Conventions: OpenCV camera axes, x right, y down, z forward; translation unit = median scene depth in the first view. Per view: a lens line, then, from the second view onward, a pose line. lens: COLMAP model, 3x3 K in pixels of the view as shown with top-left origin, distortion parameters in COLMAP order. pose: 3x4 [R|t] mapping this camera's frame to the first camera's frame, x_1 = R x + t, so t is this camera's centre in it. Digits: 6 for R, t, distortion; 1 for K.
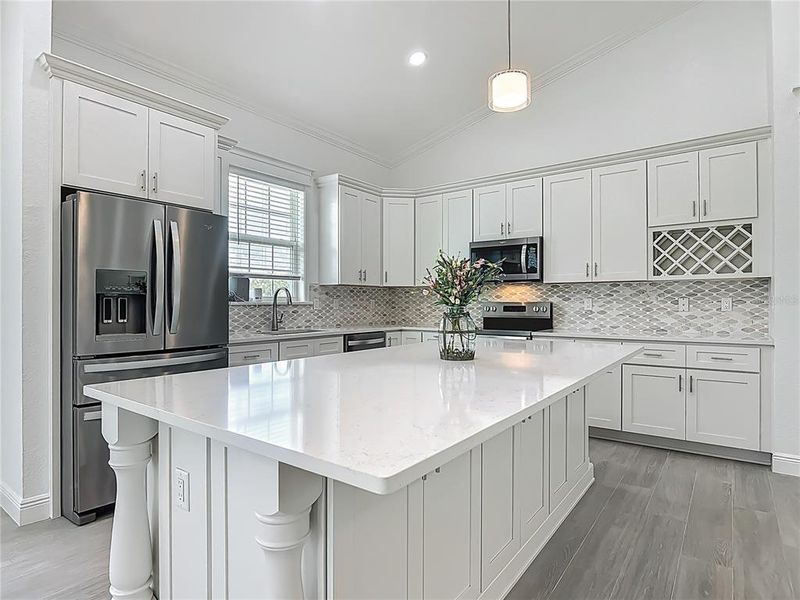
lens RADIAL K [[448.9, 0, 403.8], [0, 448.9, 303.0], [0, 0, 1]] dist [-0.006907, -0.000305]
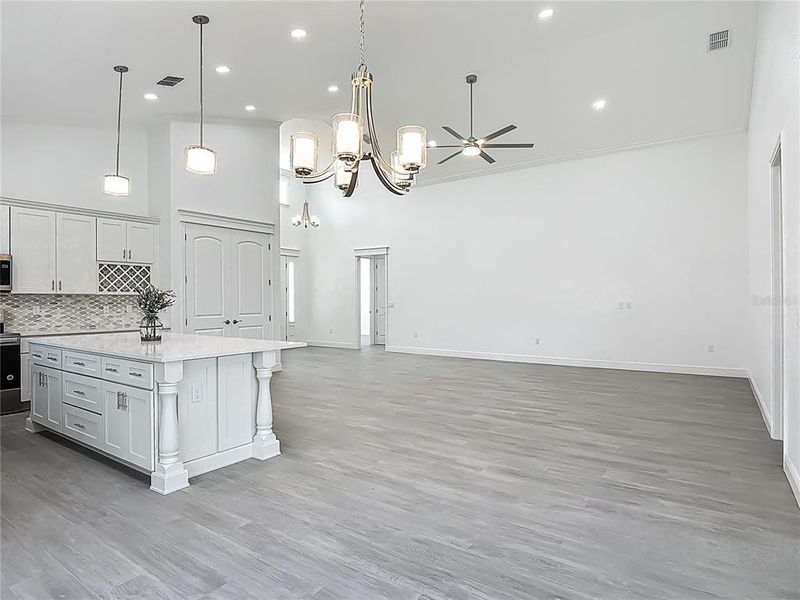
lens RADIAL K [[448.9, 0, 403.8], [0, 448.9, 303.0], [0, 0, 1]] dist [-0.006907, -0.000305]
pose [[-0.027513, -0.004226, 0.999613, -0.979735], [0.001509, 0.999990, 0.004269, -0.023505], [-0.999620, 0.001626, -0.027506, -0.028103]]
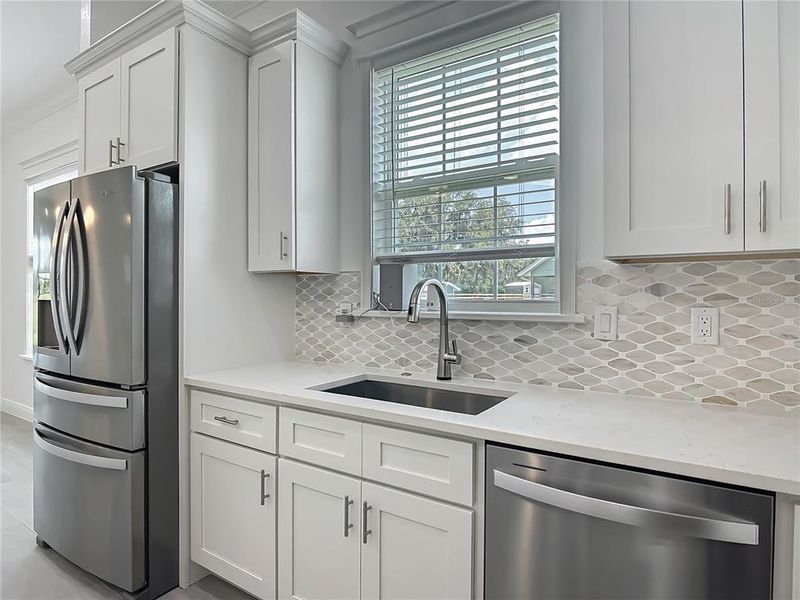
lens RADIAL K [[434.2, 0, 437.1], [0, 434.2, 300.0], [0, 0, 1]] dist [-0.018715, -0.000621]
pose [[0.095555, 0.009338, -0.995380, 0.131783], [-0.003040, 0.999954, 0.009089, -0.019462], [0.995419, 0.002157, 0.095579, 0.977292]]
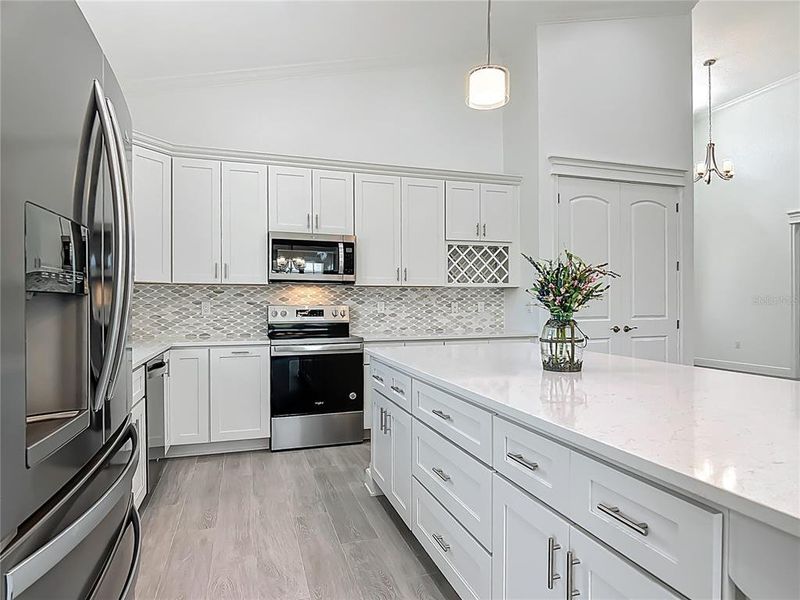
lens RADIAL K [[468.2, 0, 400.0], [0, 468.2, 300.0], [0, 0, 1]] dist [0.000791, -0.000136]
pose [[0.589065, 0.004473, 0.808073, -0.454382], [0.001709, 0.999976, -0.006781, -0.007187], [-0.808084, 0.005376, 0.589043, 0.366349]]
